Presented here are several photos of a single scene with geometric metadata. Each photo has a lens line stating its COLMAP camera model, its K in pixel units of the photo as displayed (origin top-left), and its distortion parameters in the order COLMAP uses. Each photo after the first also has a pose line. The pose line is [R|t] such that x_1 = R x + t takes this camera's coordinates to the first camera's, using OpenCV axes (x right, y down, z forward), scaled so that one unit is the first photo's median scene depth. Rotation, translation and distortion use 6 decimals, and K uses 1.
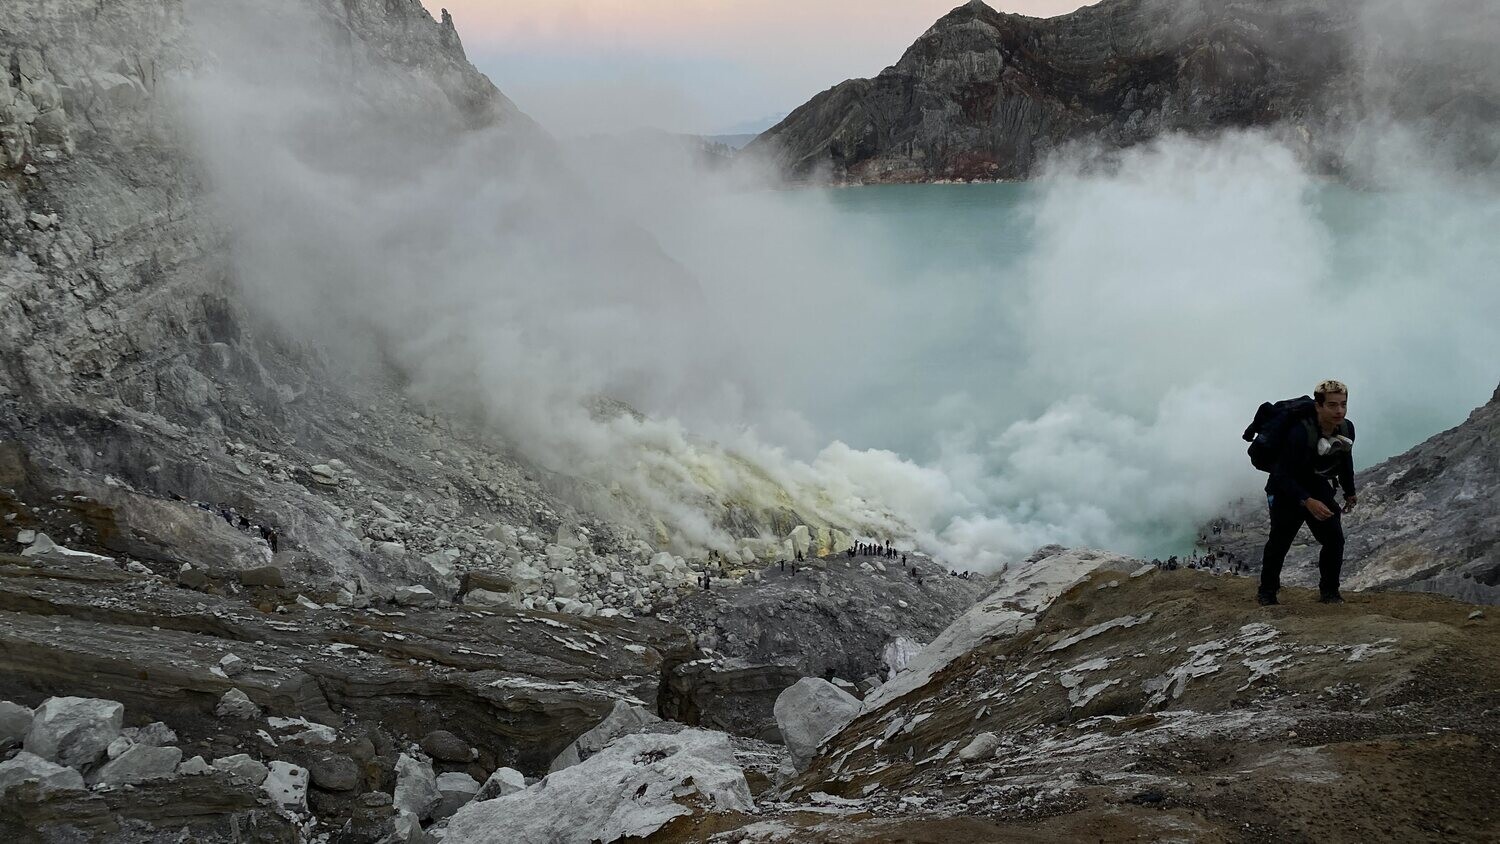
lens RADIAL K [[1137.6, 0, 750.0], [0, 1137.6, 422.0], [0, 0, 1]] dist [0.081737, -0.164306]
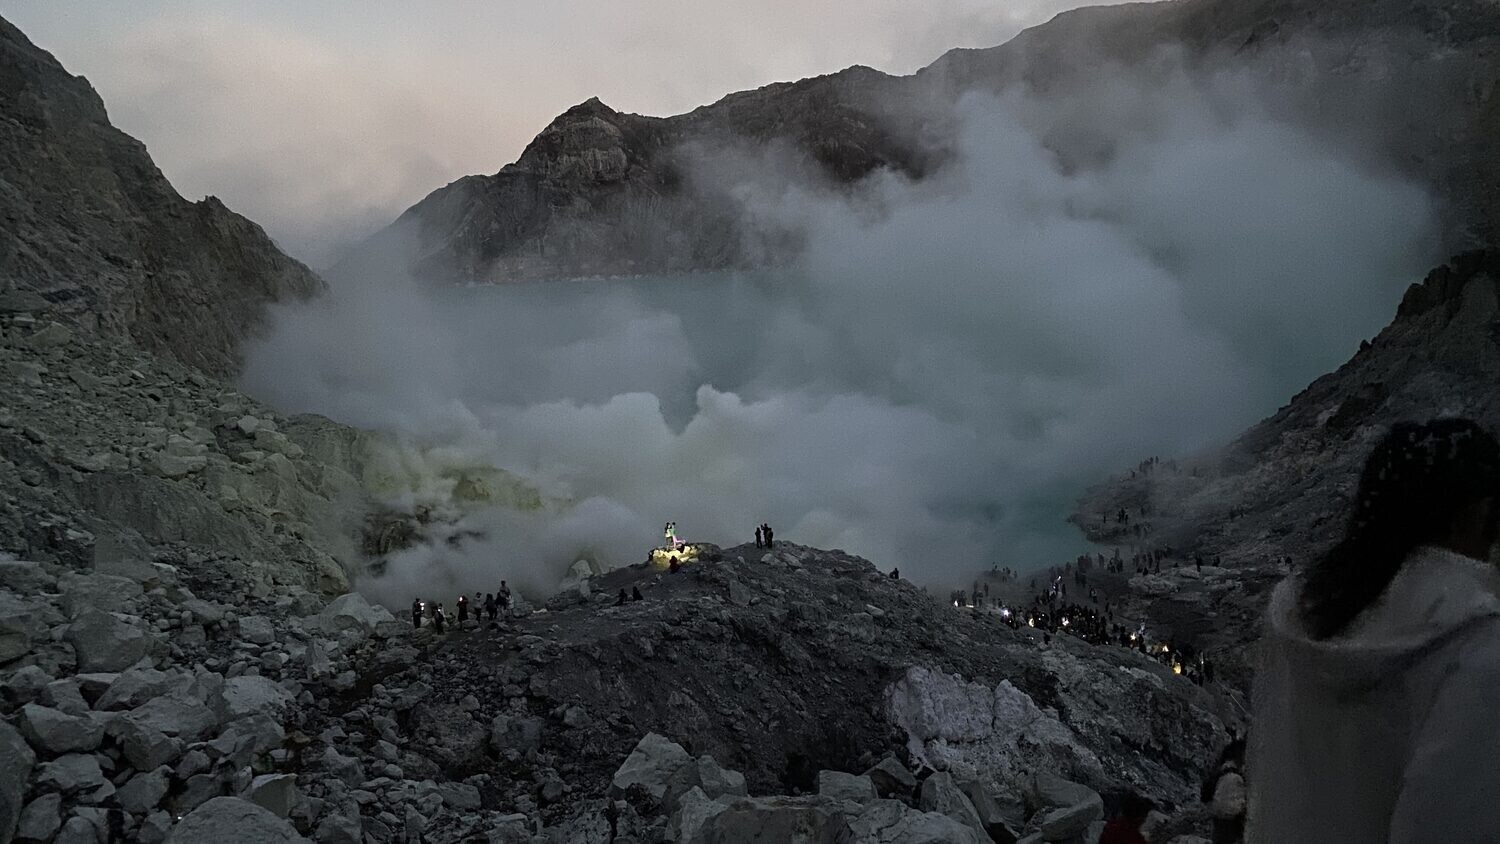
lens RADIAL K [[1137.6, 0, 750.0], [0, 1137.6, 422.0], [0, 0, 1]] dist [0.081737, -0.164306]
pose [[0.943792, -0.067467, 0.323583, -0.060219], [0.105942, 0.989046, -0.102786, 0.097564], [-0.313103, 0.131290, 0.940601, 0.422583]]
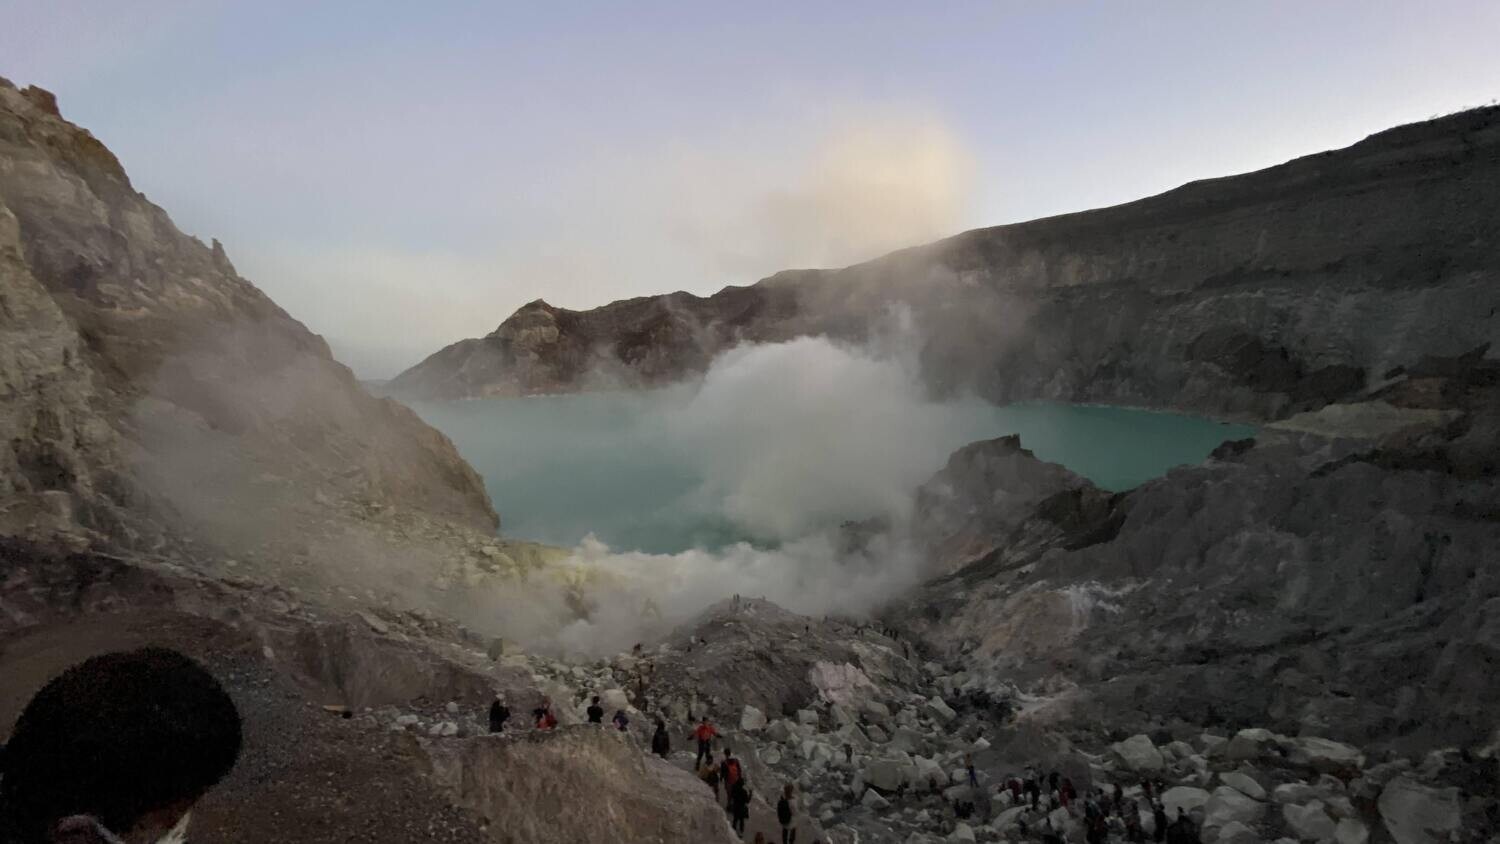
lens RADIAL K [[604.3, 0, 750.2], [0, 604.3, 412.5], [0, 0, 1]] dist [0.023562, -0.021636]
pose [[0.846432, -0.035765, 0.531294, -0.215010], [0.136887, 0.978826, -0.152191, 0.005618], [-0.514601, 0.201546, 0.833406, 0.312425]]
